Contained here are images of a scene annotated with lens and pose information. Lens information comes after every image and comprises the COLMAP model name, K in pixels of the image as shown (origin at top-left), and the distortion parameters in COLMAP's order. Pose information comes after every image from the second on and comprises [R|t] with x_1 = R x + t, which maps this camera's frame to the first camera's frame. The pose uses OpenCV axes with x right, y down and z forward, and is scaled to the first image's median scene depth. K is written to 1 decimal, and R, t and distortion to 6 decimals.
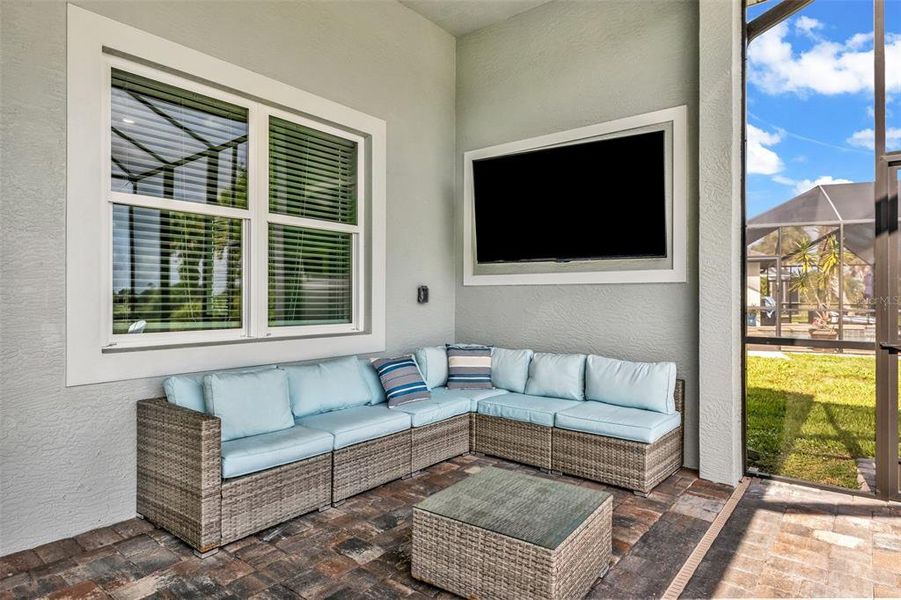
lens RADIAL K [[524.6, 0, 454.0], [0, 524.6, 298.0], [0, 0, 1]] dist [0.002806, -0.000666]
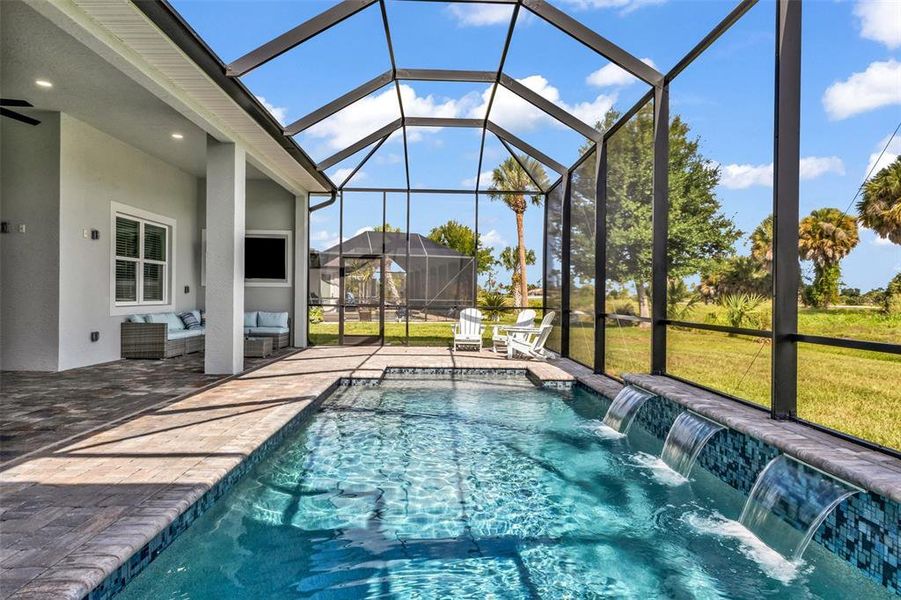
lens RADIAL K [[535.4, 0, 452.6], [0, 535.4, 300.0], [0, 0, 1]] dist [0.000967, -0.002253]
pose [[0.765499, 0.003954, 0.643425, -0.862921], [-0.011125, 0.999913, 0.007092, 0.012414], [-0.643341, -0.012587, 0.765476, -2.034514]]
